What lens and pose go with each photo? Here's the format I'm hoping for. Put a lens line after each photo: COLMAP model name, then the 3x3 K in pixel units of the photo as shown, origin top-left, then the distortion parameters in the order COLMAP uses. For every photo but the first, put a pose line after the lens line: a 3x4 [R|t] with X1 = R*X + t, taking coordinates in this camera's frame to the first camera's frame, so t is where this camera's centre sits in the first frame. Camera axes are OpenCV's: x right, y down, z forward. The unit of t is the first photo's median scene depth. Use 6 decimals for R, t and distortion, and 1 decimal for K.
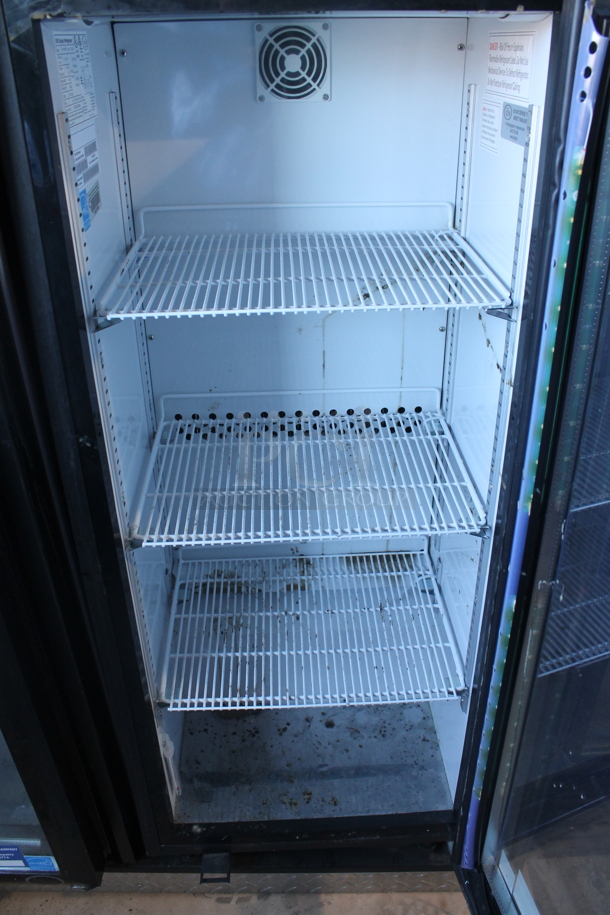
lens RADIAL K [[783.6, 0, 305.0], [0, 783.6, 457.5], [0, 0, 1]] dist [-0.046480, -0.007124]
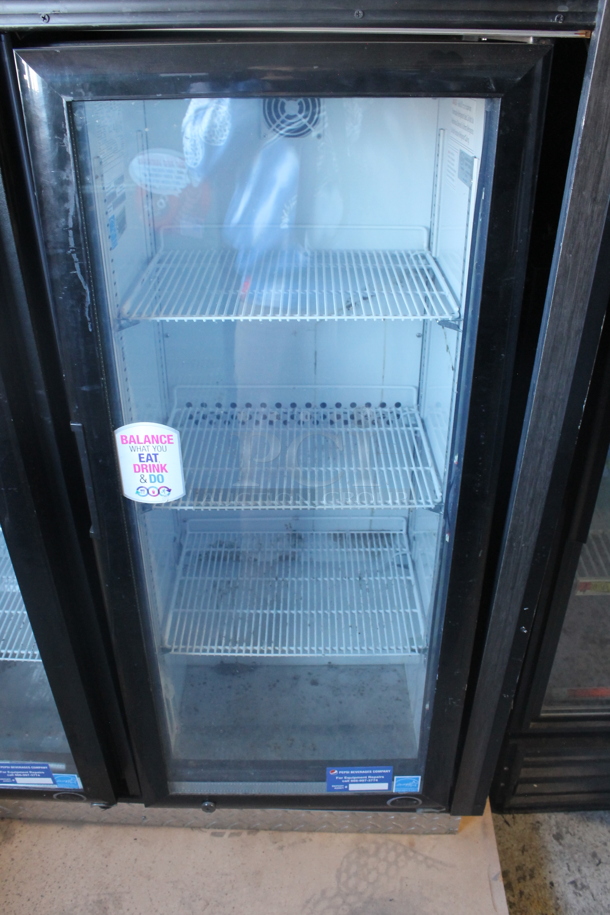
lens RADIAL K [[784.0, 0, 305.0], [0, 784.0, 457.5], [0, 0, 1]] dist [-0.027972, 0.005069]
pose [[0.999053, 0.034494, -0.026509, 0.041419], [-0.034427, 0.999403, 0.002951, 0.016330], [0.026595, -0.002036, 0.999644, -0.146190]]
